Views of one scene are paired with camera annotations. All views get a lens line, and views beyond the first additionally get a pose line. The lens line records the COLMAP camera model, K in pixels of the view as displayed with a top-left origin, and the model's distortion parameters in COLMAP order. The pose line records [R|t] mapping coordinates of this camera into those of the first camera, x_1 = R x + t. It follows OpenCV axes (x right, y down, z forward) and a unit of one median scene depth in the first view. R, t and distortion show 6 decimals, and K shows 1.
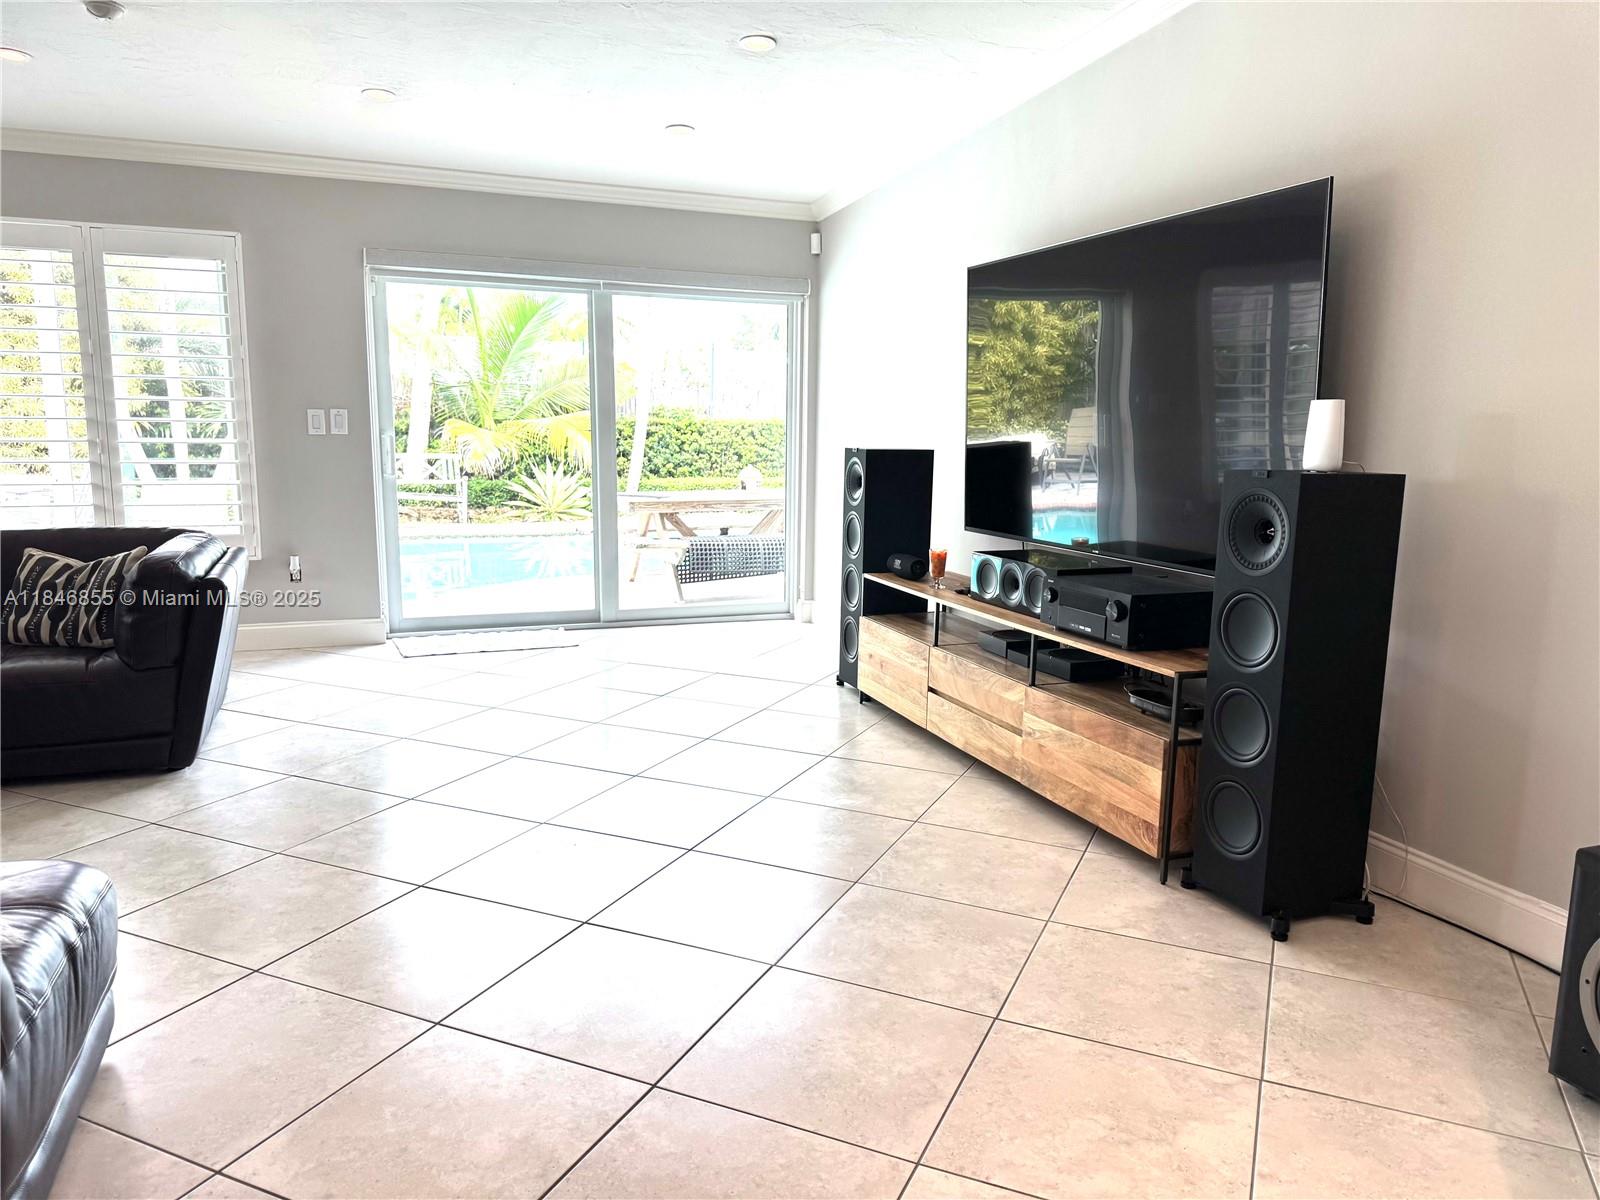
lens RADIAL K [[1147.5, 0, 802.7], [0, 1147.5, 602.9], [0, 0, 1]] dist [0.102795, -0.127470]
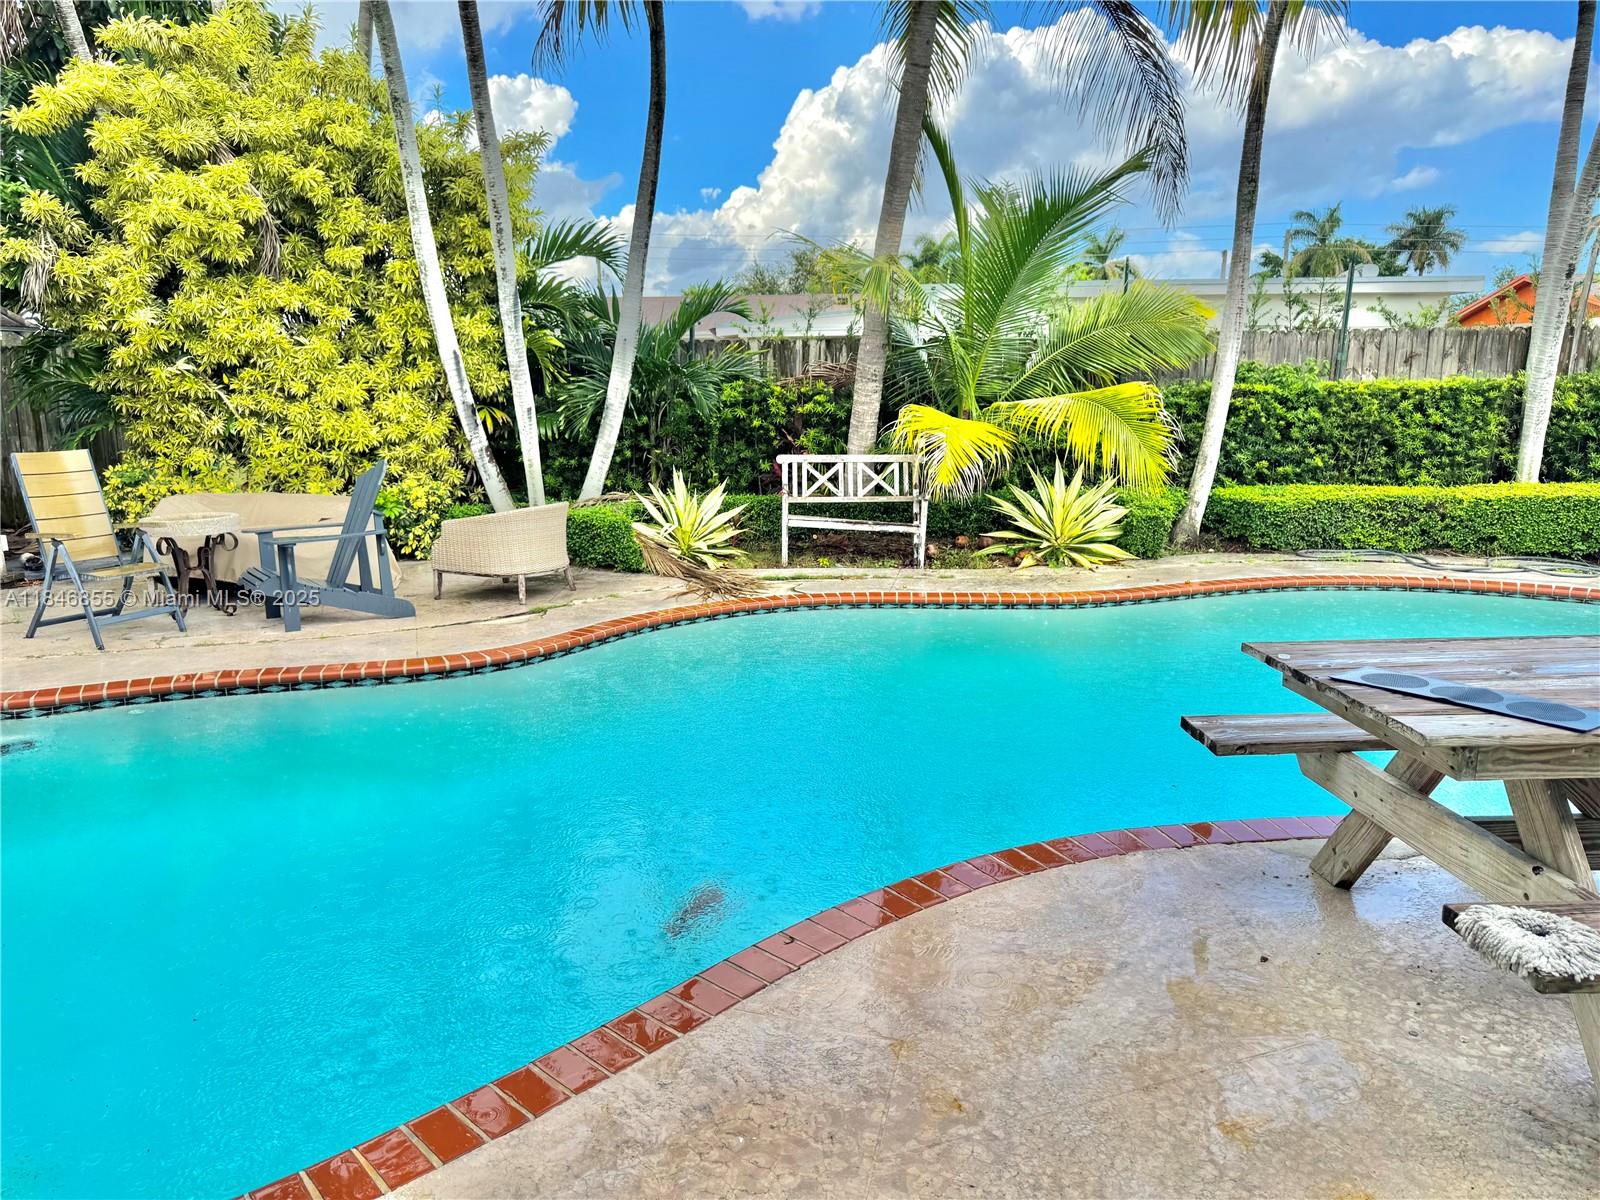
lens RADIAL K [[1199.7, 0, 800.0], [0, 1199.7, 600.0], [0, 0, 1]] dist [0.142630, -0.149123]
pose [[0.914278, 0.053748, -0.401505, -0.098042], [-0.043519, 0.998455, 0.034560, -0.077402], [0.402742, -0.014124, 0.915205, 0.412863]]
